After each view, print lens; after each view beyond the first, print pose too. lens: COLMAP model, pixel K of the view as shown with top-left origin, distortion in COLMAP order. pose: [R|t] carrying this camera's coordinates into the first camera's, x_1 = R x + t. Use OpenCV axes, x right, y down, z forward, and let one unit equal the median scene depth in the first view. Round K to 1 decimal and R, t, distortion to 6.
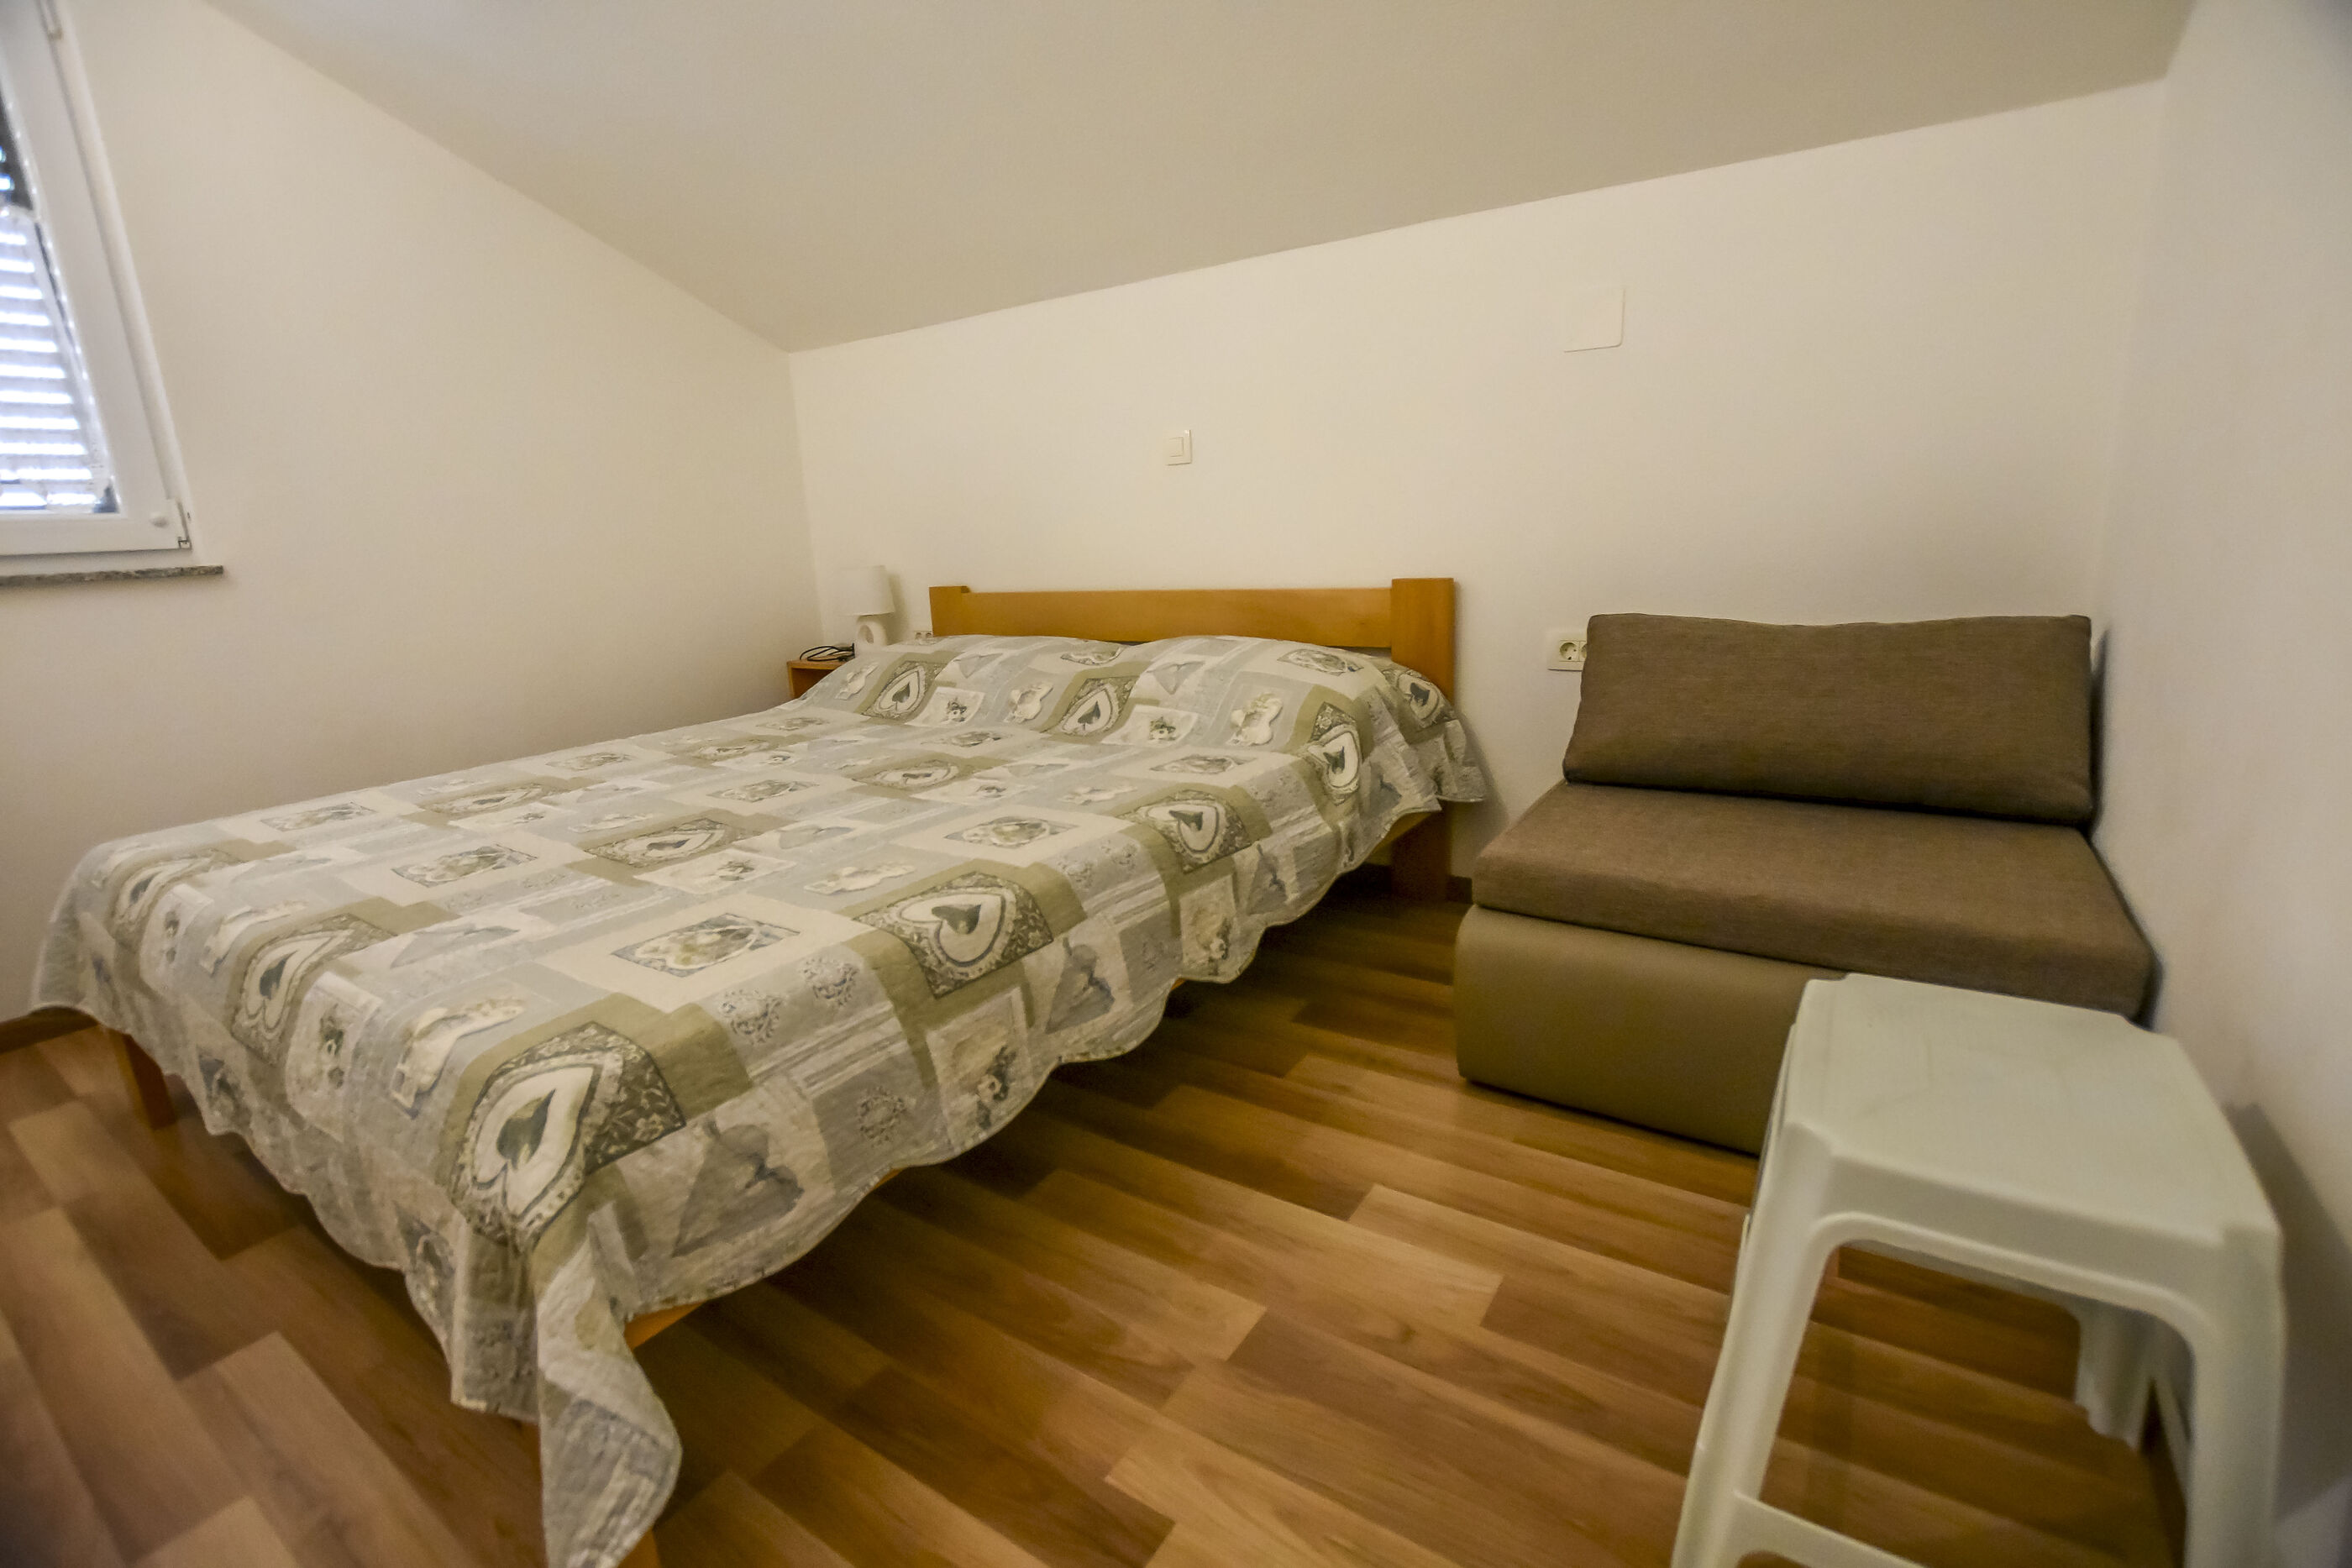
lens RADIAL K [[1035.4, 0, 1178.2], [0, 1035.4, 792.0], [0, 0, 1]] dist [-0.033975, 0.005523]
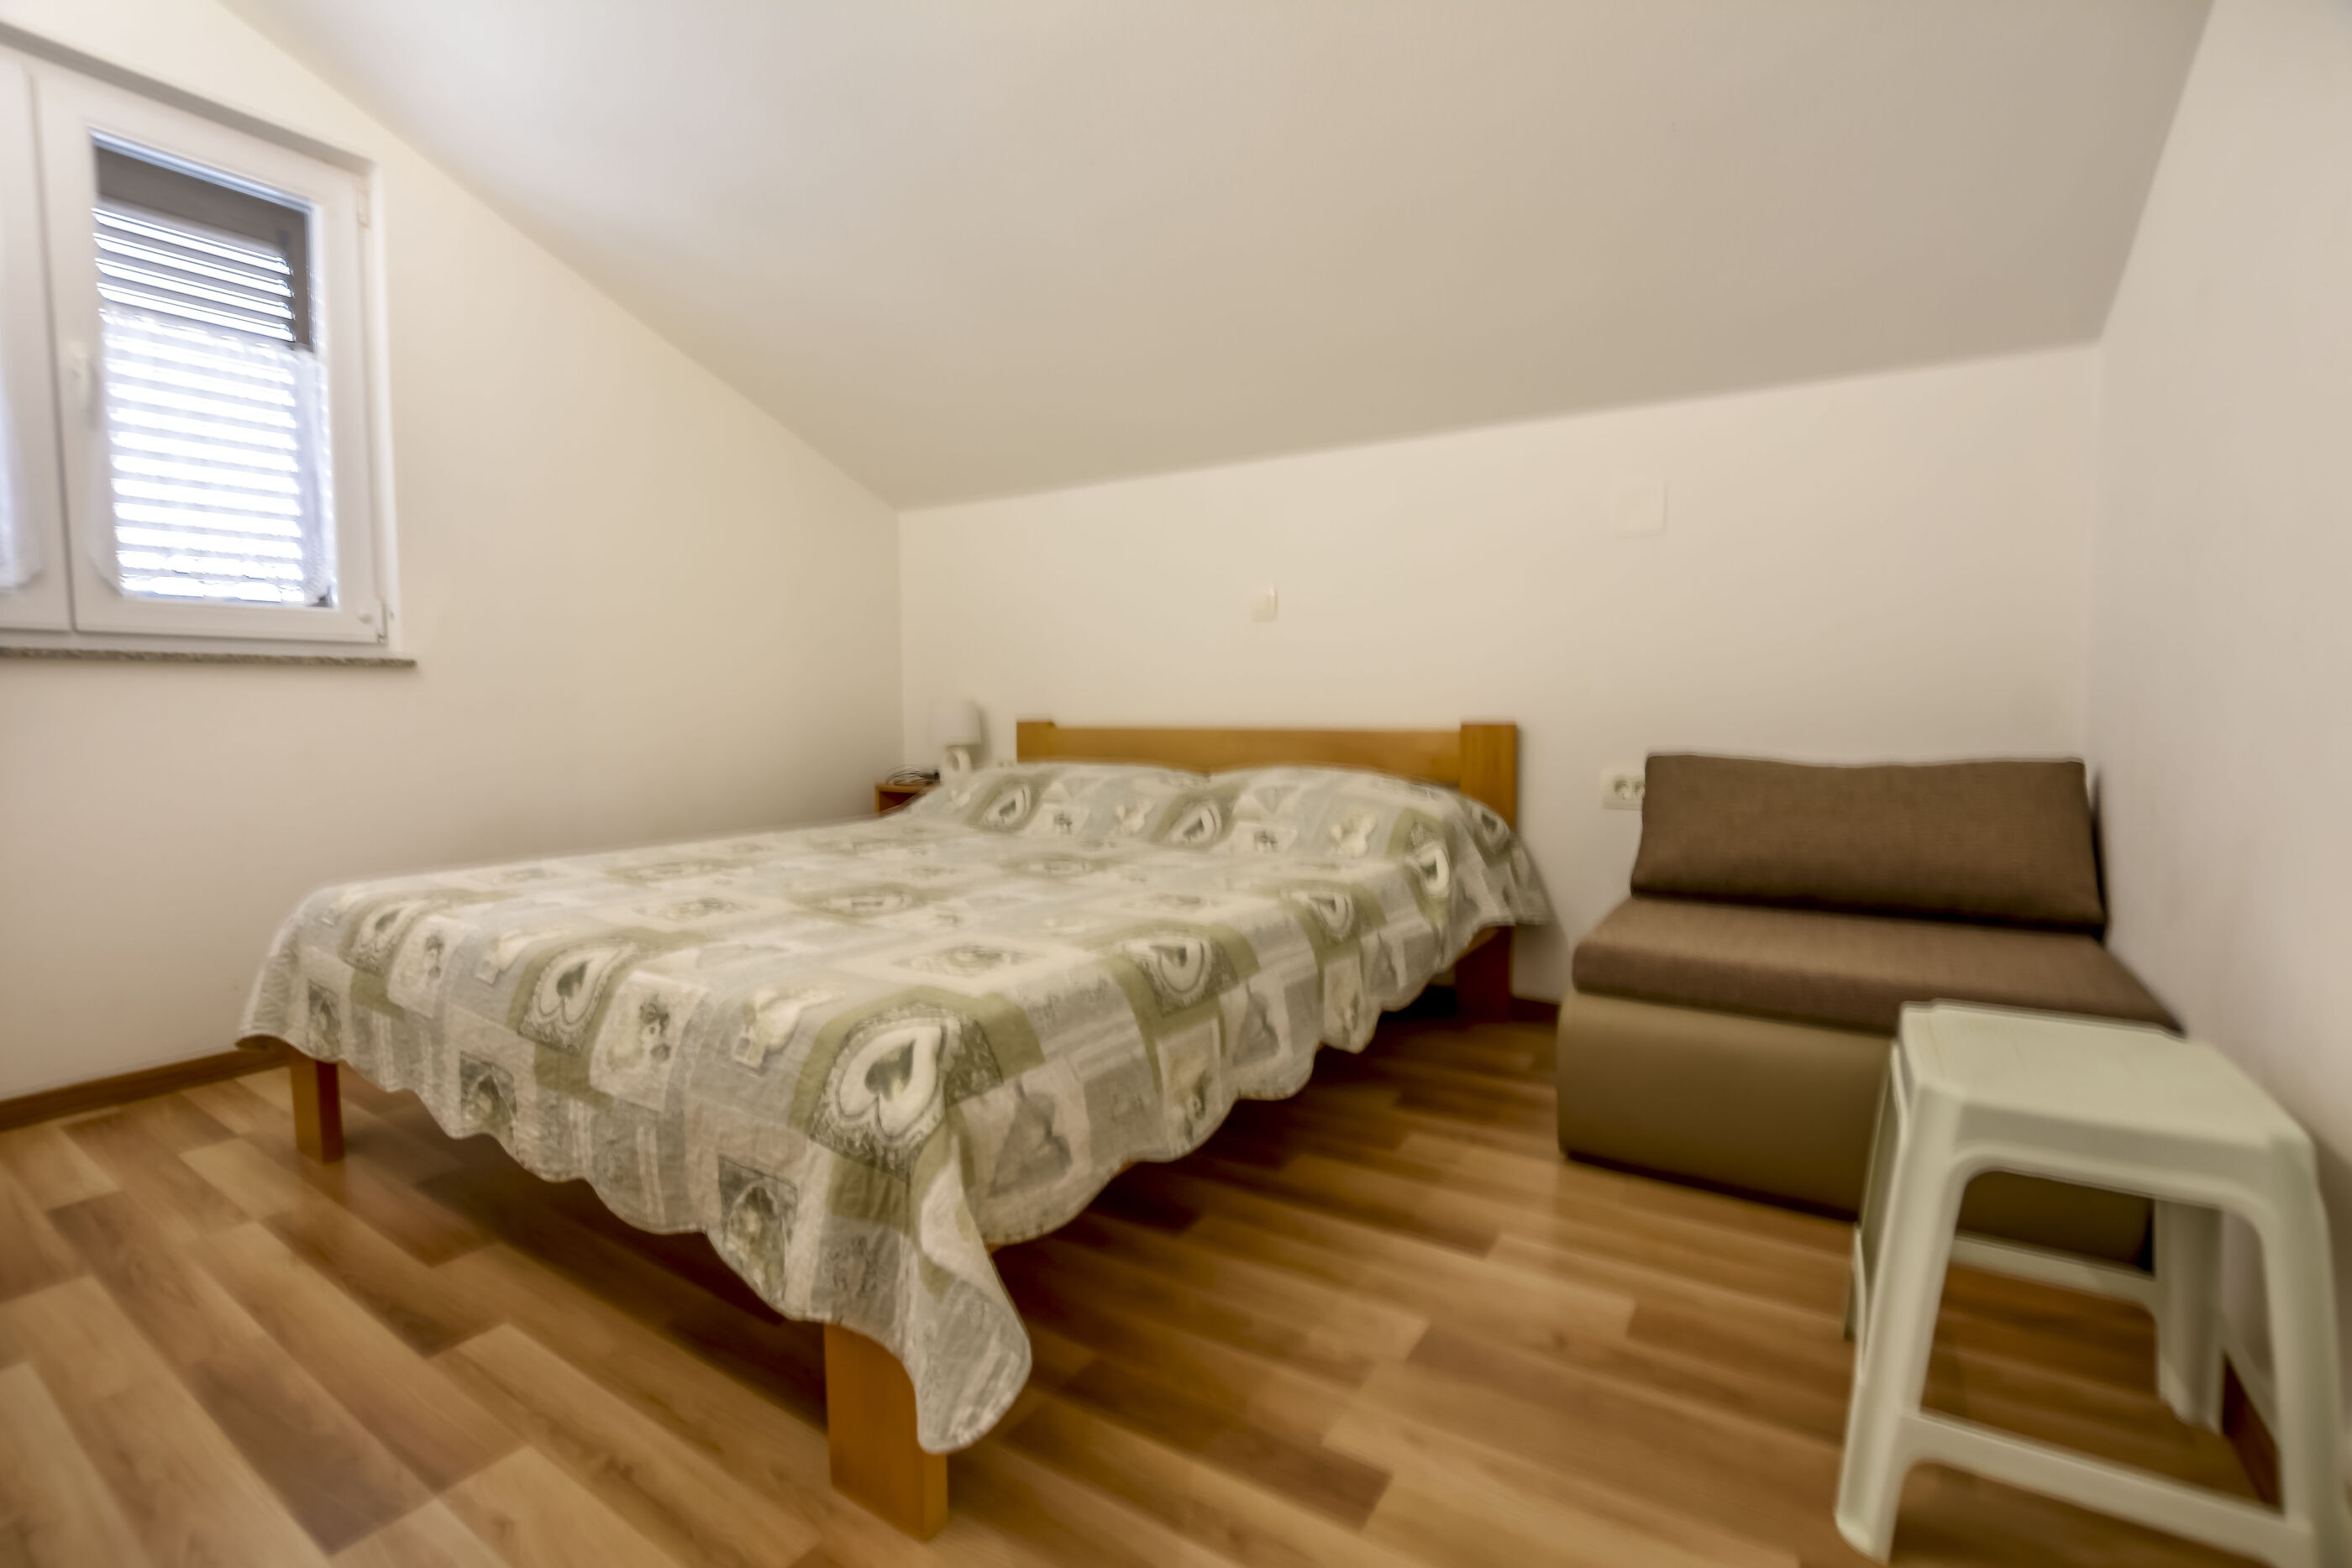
lens RADIAL K [[1035.4, 0, 1178.2], [0, 1035.4, 792.0], [0, 0, 1]] dist [-0.033975, 0.005523]
pose [[0.998982, 0.042098, 0.016191, -0.229959], [-0.038838, 0.985395, -0.165797, 0.134598], [-0.022934, 0.164999, 0.986027, -0.182721]]
